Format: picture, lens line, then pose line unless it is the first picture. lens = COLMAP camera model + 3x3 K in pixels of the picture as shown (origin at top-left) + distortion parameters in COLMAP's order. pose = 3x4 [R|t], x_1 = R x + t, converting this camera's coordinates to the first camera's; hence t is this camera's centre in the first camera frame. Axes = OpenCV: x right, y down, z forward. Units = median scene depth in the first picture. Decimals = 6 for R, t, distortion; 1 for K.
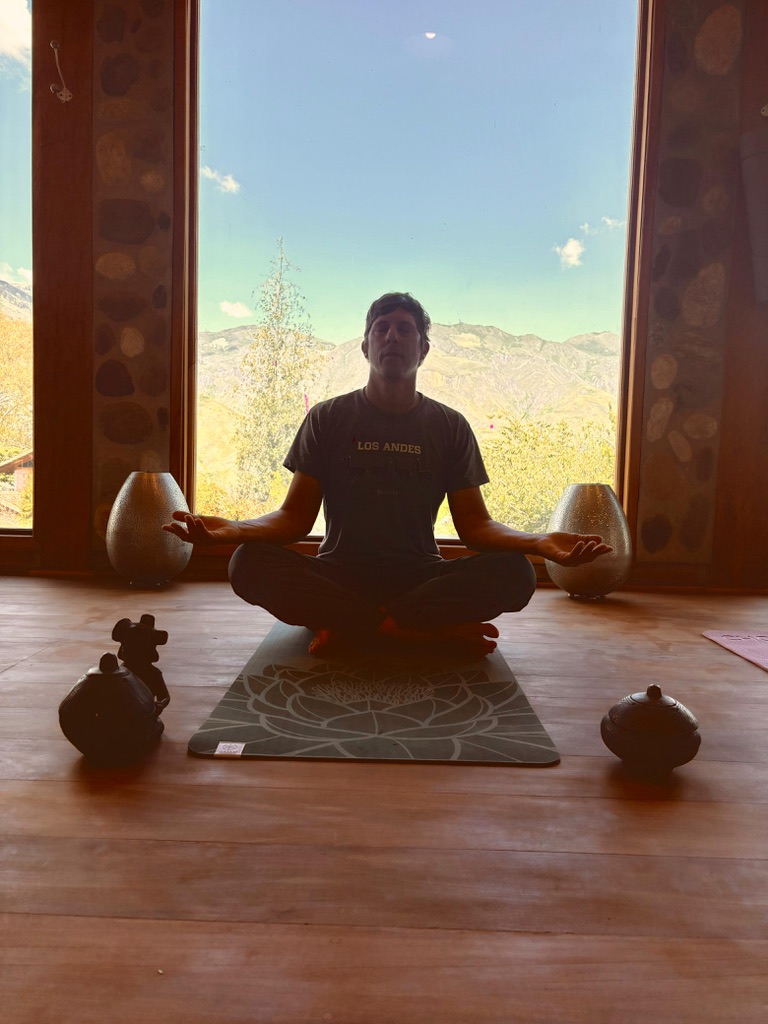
lens RADIAL K [[781.3, 0, 381.2], [0, 781.3, 514.4], [0, 0, 1]] dist [0.031095, 0.005698]
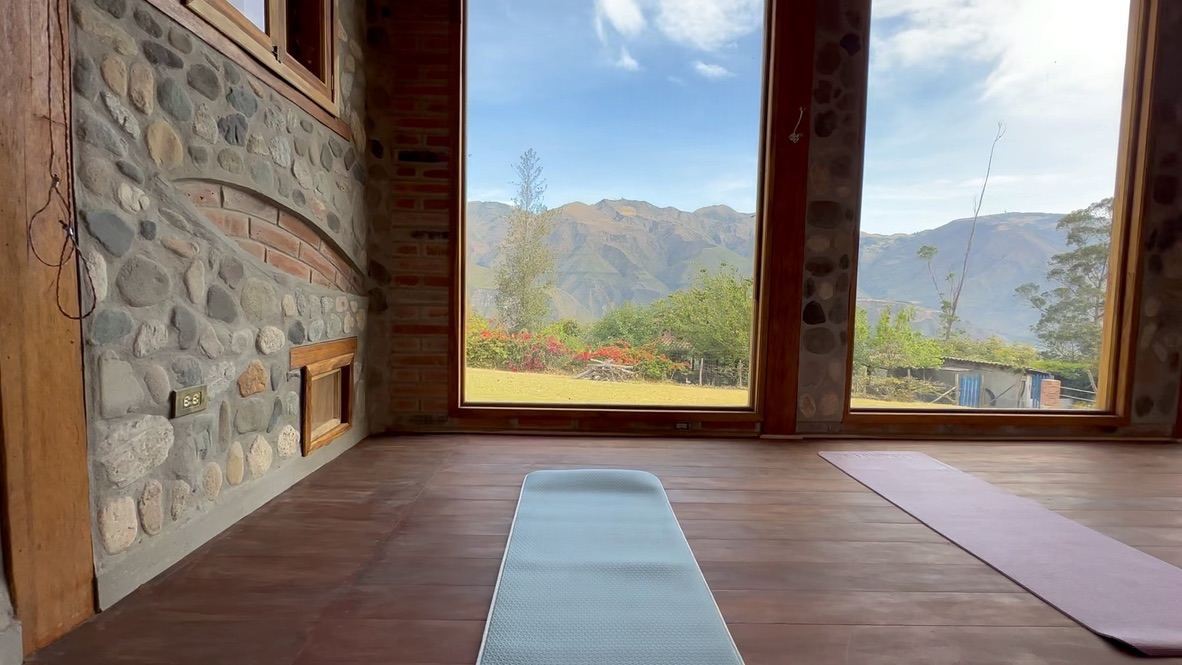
lens RADIAL K [[537.8, 0, 589.1], [0, 537.8, 329.8], [0, 0, 1]] dist [-0.000562, -0.000109]
pose [[0.999285, -0.010141, 0.036418, -0.829644], [0.010181, 0.999948, -0.000929, -0.143810], [-0.036407, 0.001299, 0.999336, -0.055541]]
